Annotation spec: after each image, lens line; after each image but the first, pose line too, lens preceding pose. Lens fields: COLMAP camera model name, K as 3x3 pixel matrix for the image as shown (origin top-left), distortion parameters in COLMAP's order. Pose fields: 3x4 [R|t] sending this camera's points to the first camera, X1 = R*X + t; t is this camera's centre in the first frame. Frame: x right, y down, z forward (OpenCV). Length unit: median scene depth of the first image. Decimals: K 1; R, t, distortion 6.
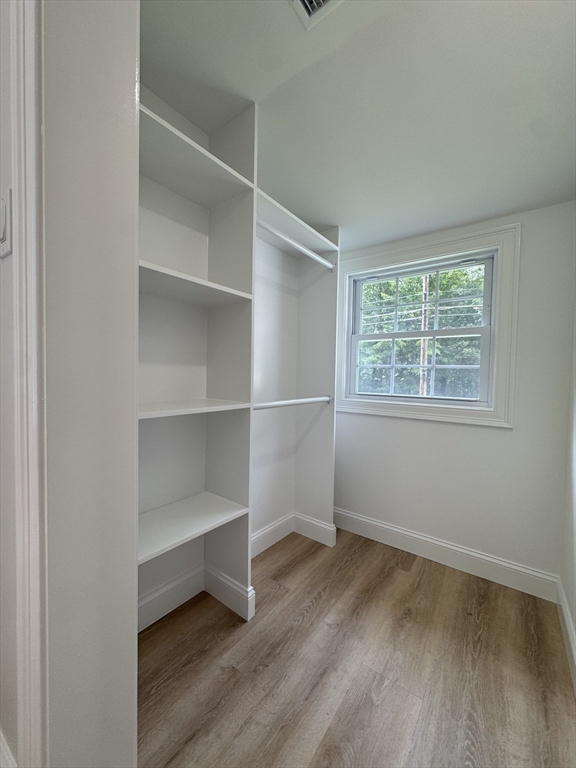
lens RADIAL K [[307.0, 0, 289.1], [0, 307.0, 384.1], [0, 0, 1]] dist [-0.003725, 0.001122]
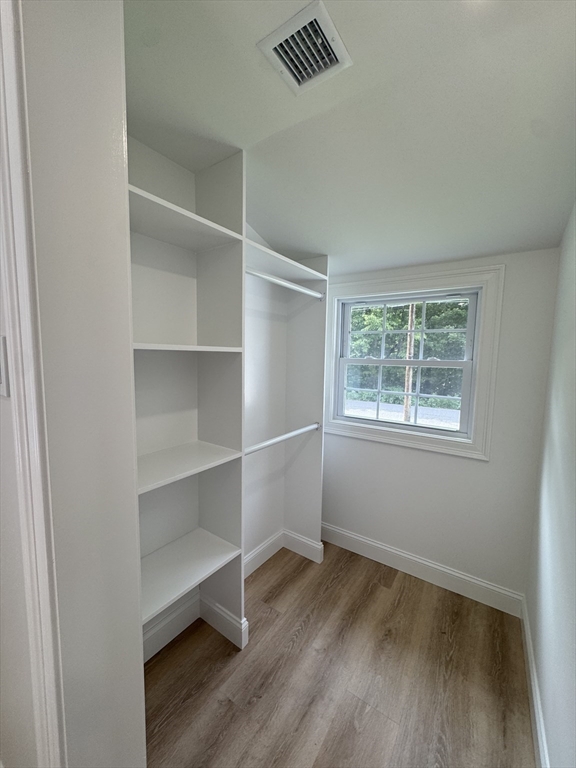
lens RADIAL K [[307.0, 0, 289.1], [0, 307.0, 384.1], [0, 0, 1]] dist [-0.003725, 0.001122]
pose [[0.999247, -0.004771, 0.038510, -0.005440], [0.002217, 0.997811, 0.066088, -0.227436], [-0.038741, -0.065953, 0.997070, -0.021034]]
